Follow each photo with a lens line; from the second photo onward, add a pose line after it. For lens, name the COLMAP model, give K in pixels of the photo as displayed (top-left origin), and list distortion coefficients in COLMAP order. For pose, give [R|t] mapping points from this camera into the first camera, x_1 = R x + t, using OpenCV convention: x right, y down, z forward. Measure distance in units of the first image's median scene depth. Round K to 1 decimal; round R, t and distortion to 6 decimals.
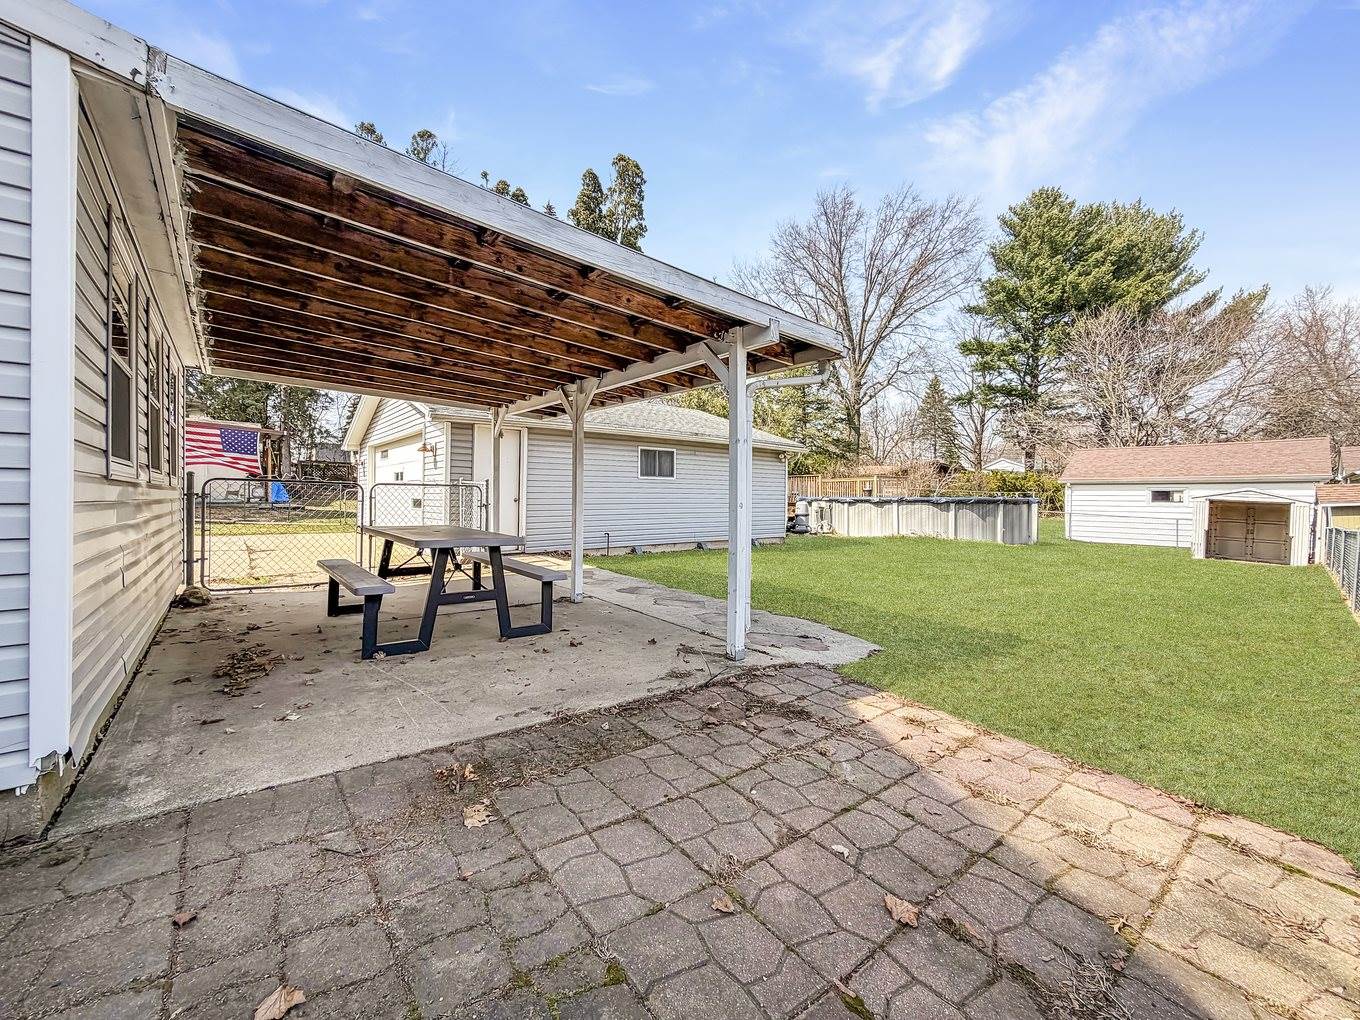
lens RADIAL K [[553.4, 0, 680.3], [0, 553.4, 505.6], [0, 0, 1]] dist [0.000048, -0.000118]
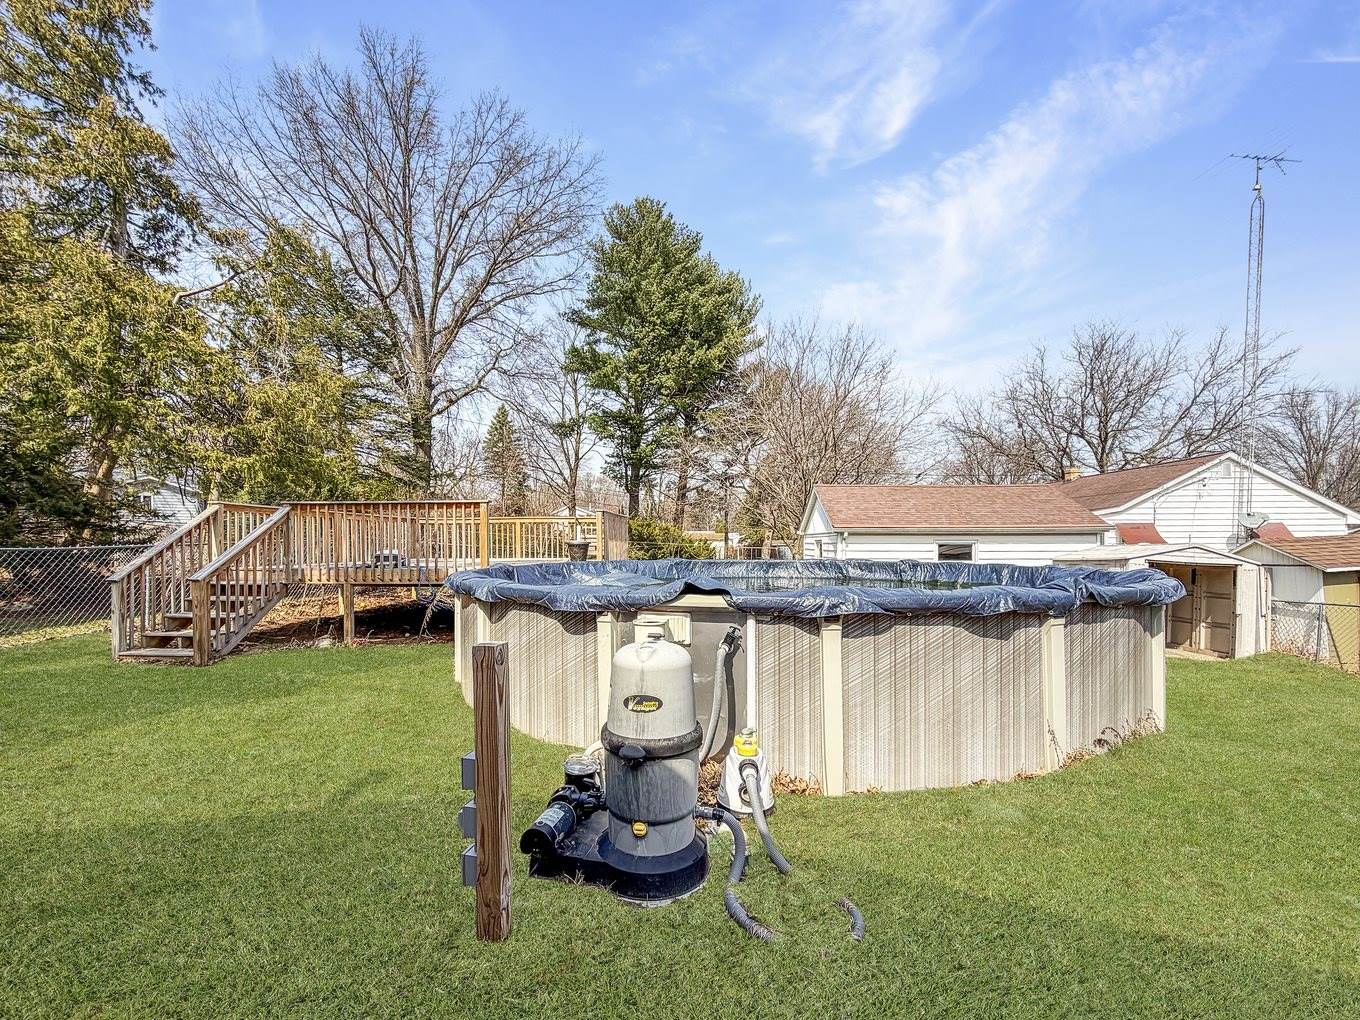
lens RADIAL K [[573.5, 0, 686.2], [0, 573.5, 548.4], [0, 0, 1]] dist [0.000958, 0.000096]
pose [[0.700515, -0.008092, 0.713592, 0.045846], [0.014594, 0.999889, -0.002988, -0.010772], [-0.713489, 0.012507, 0.700555, 0.322499]]
